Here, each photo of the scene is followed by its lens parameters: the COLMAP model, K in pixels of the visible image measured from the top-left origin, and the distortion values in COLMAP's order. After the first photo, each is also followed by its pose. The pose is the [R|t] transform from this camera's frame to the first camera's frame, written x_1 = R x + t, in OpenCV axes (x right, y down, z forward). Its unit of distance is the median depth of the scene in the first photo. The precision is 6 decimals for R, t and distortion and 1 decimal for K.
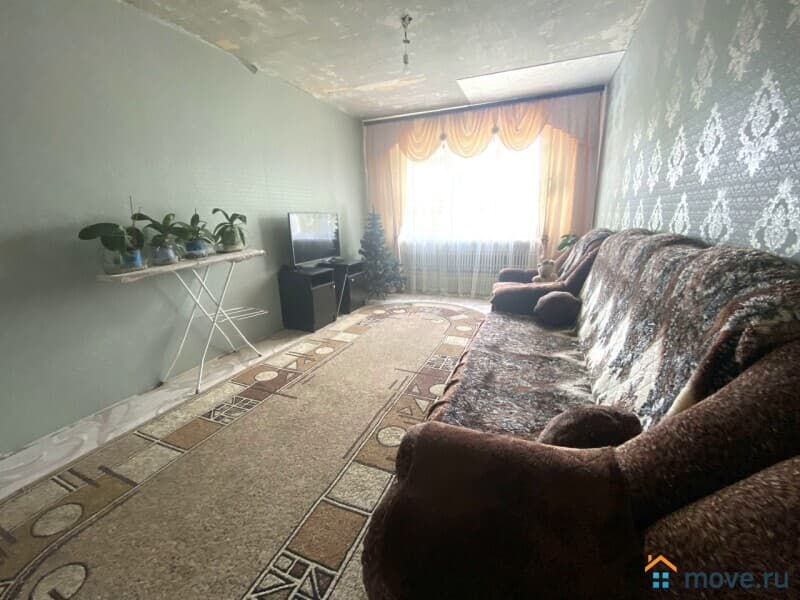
lens RADIAL K [[327.8, 0, 398.2], [0, 327.8, 300.3], [0, 0, 1]] dist [0.041389, -0.032524]
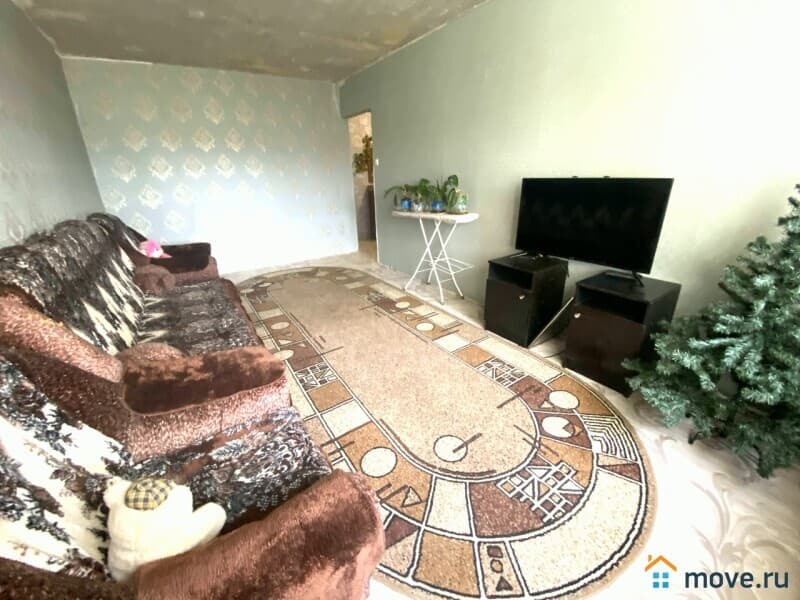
lens RADIAL K [[321.3, 0, 409.0], [0, 321.3, 300.8], [0, 0, 1]] dist [0.038834, -0.030007]
pose [[-0.545619, 0.341963, -0.765089, 0.484939], [-0.169162, 0.849223, 0.500205, -0.366787], [0.820783, 0.402345, -0.405505, 1.227327]]
